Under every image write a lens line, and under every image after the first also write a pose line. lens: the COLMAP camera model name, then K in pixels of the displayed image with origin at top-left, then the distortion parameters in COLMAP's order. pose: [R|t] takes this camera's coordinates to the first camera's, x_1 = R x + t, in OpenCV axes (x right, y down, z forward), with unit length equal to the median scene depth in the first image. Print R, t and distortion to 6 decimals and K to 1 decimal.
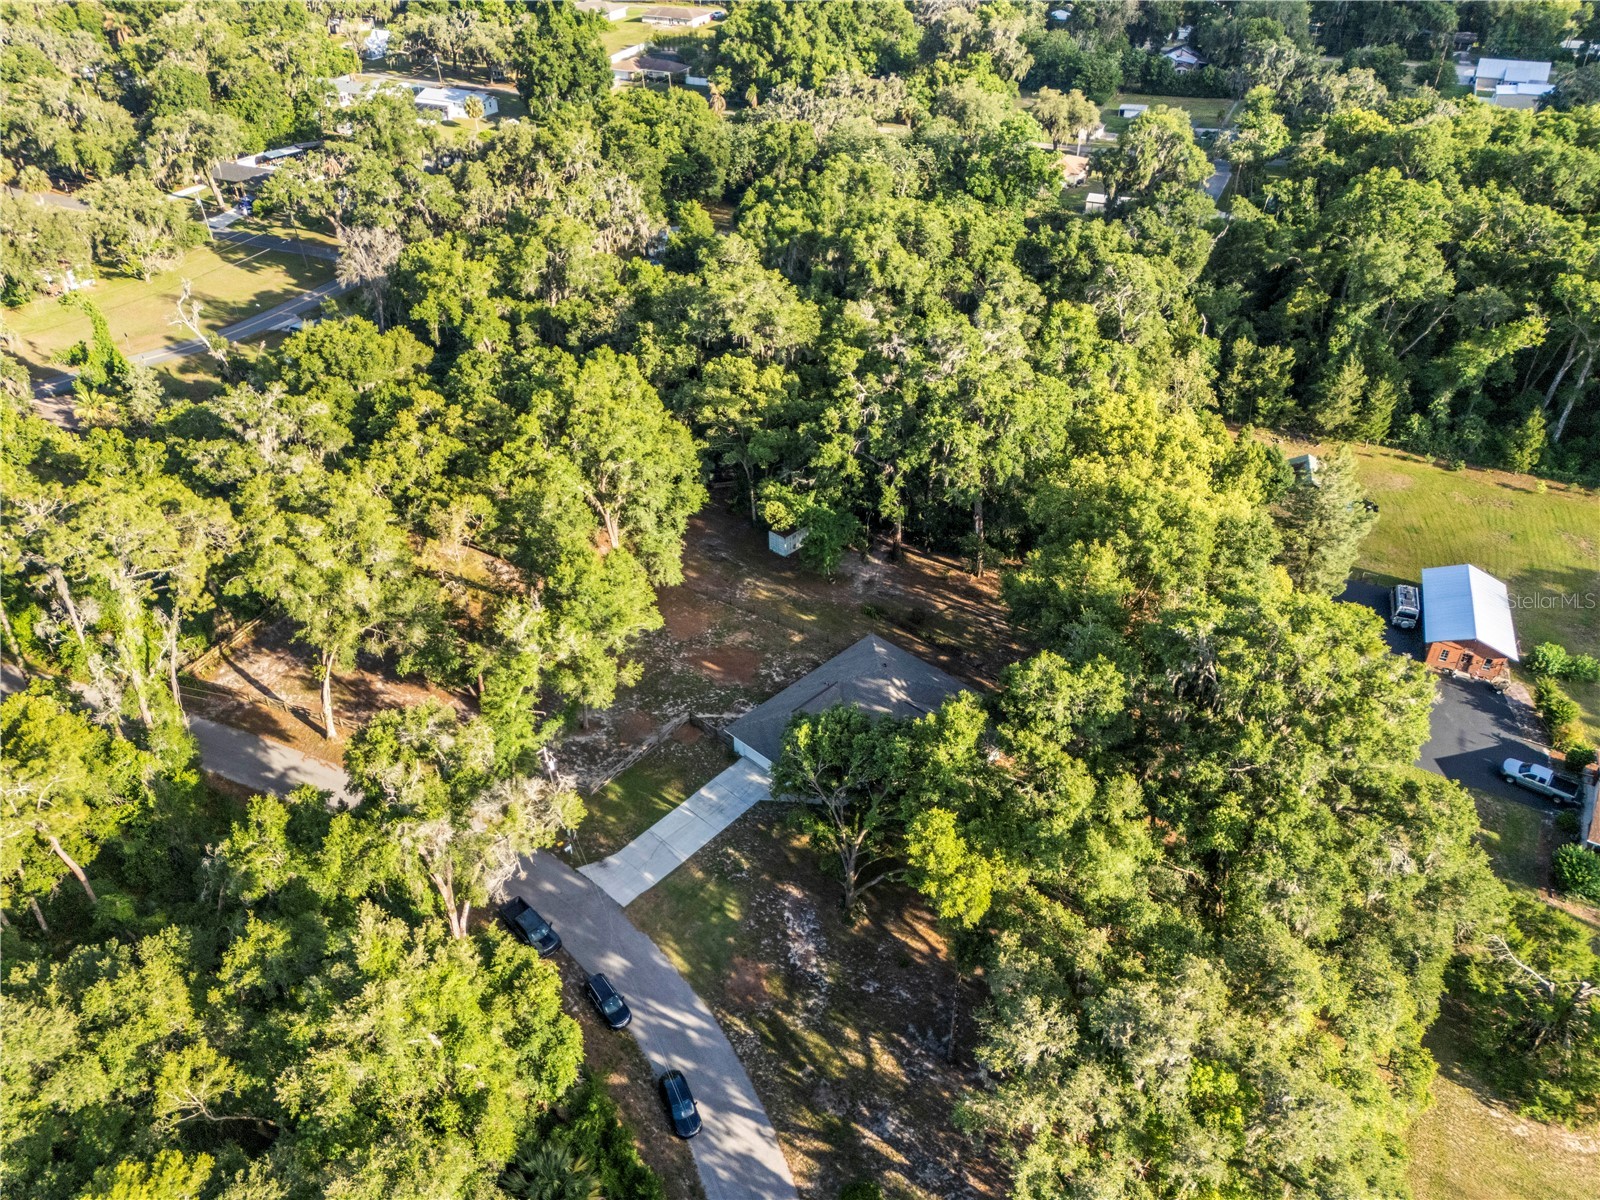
lens RADIAL K [[1172.5, 0, 799.9], [0, 1172.5, 600.5], [0, 0, 1]] dist [0.075879, -0.066327]
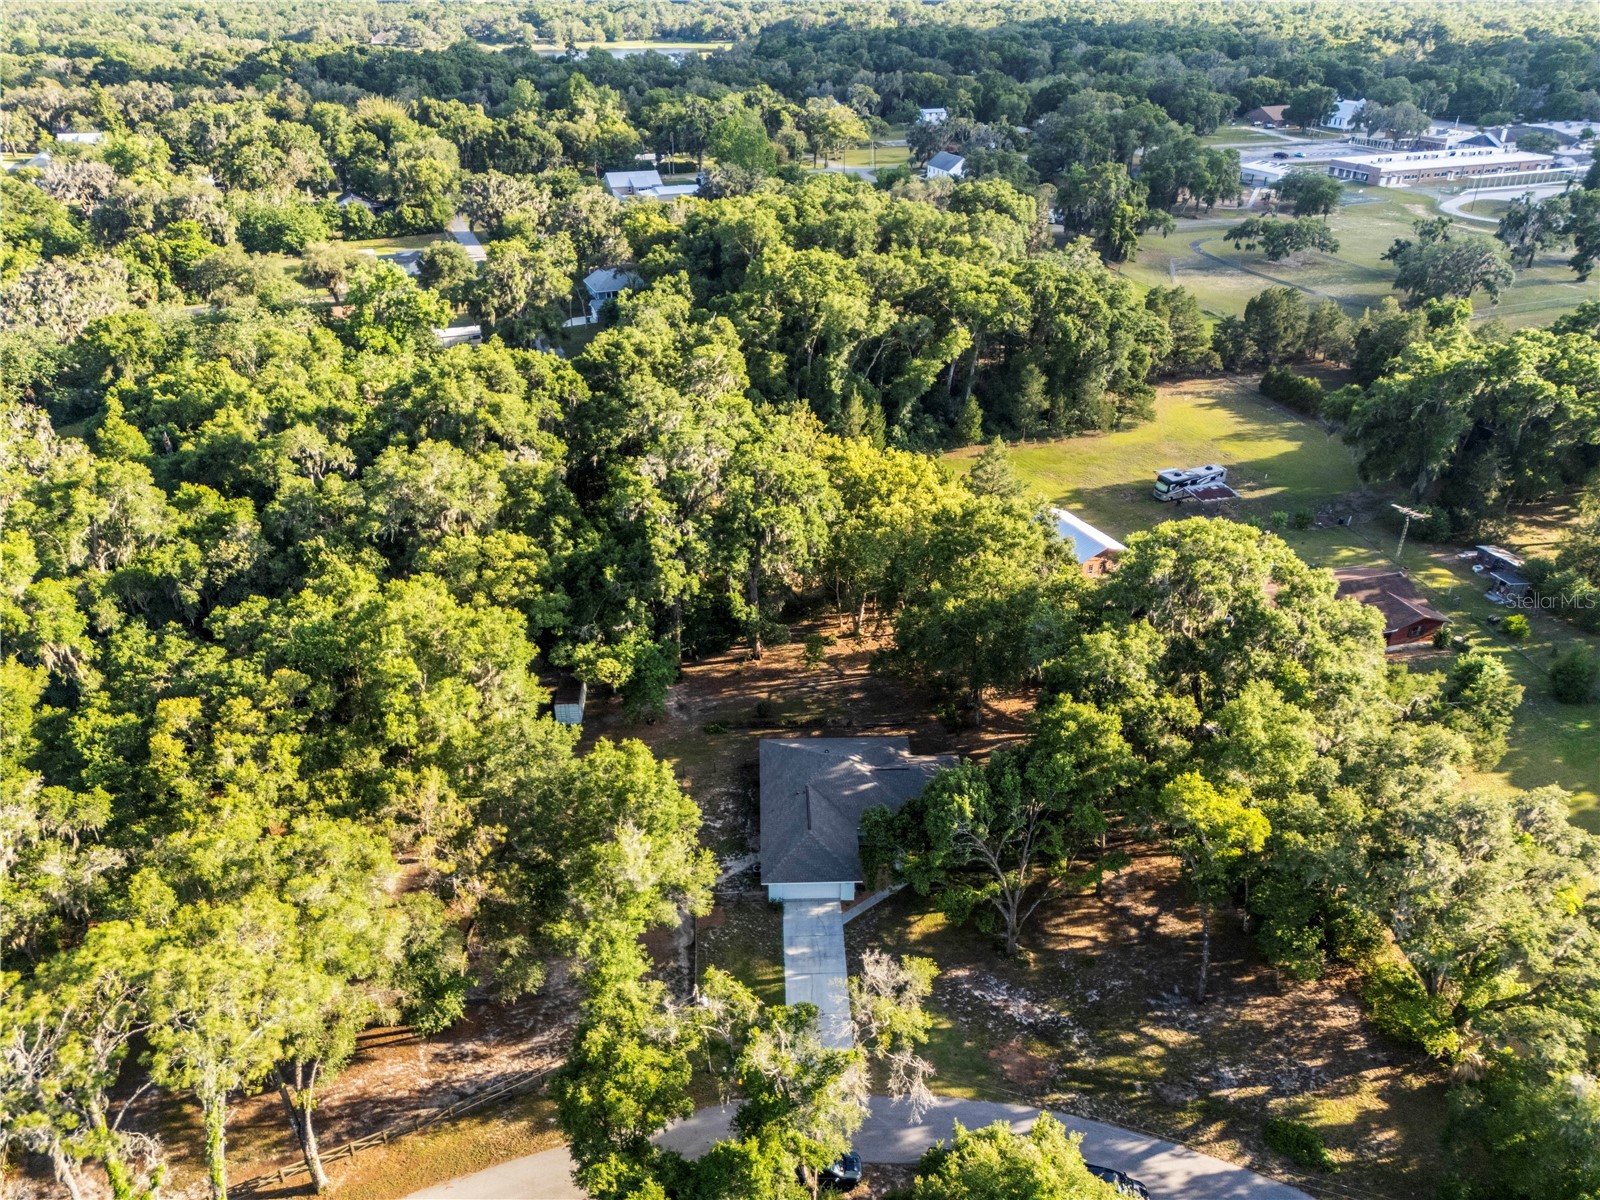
lens RADIAL K [[1172.5, 0, 803.8], [0, 1172.5, 597.3], [0, 0, 1]] dist [0.075879, -0.066327]
pose [[0.690241, -0.341739, 0.637795, -0.563684], [0.410316, 0.910881, 0.044006, -0.123042], [-0.595993, 0.231323, 0.768948, 0.226079]]
